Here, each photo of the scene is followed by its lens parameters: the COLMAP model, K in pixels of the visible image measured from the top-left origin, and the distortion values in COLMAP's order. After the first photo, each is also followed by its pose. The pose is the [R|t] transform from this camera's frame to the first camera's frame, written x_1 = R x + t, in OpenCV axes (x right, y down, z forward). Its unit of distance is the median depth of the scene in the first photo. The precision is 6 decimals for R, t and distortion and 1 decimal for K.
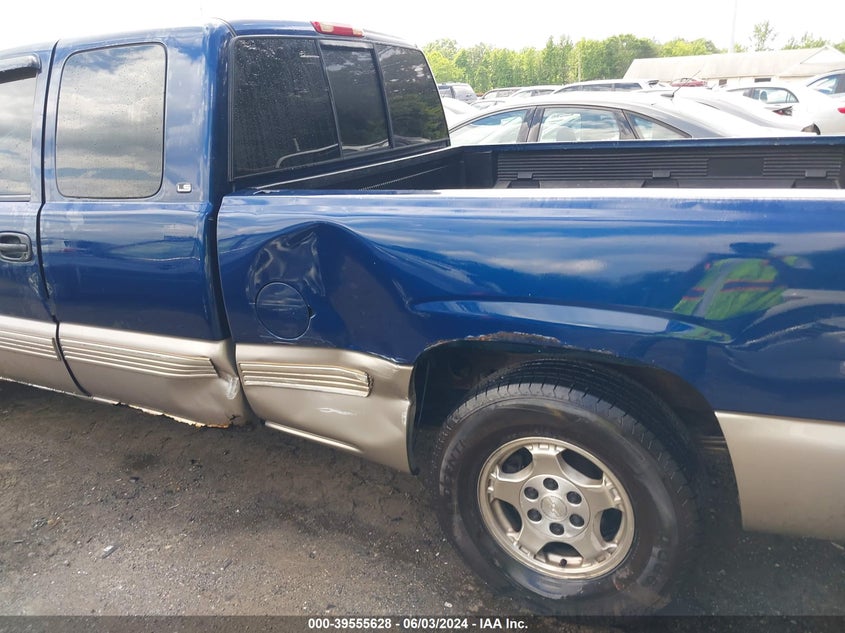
lens RADIAL K [[618.7, 0, 422.7], [0, 618.7, 304.6], [0, 0, 1]] dist [0.006828, 0.000457]
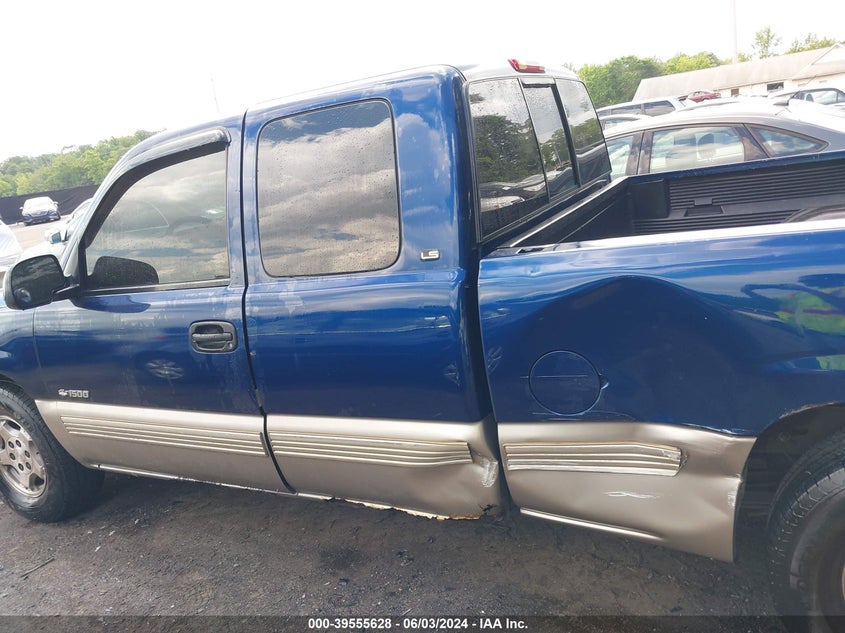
lens RADIAL K [[617.2, 0, 422.5], [0, 617.2, 316.5], [0, 0, 1]] dist [0.045651, -0.044121]
pose [[0.994771, -0.096096, -0.034577, -0.314730], [0.094382, 0.994369, -0.048200, -0.048938], [0.039014, 0.044684, 0.998239, 0.099902]]
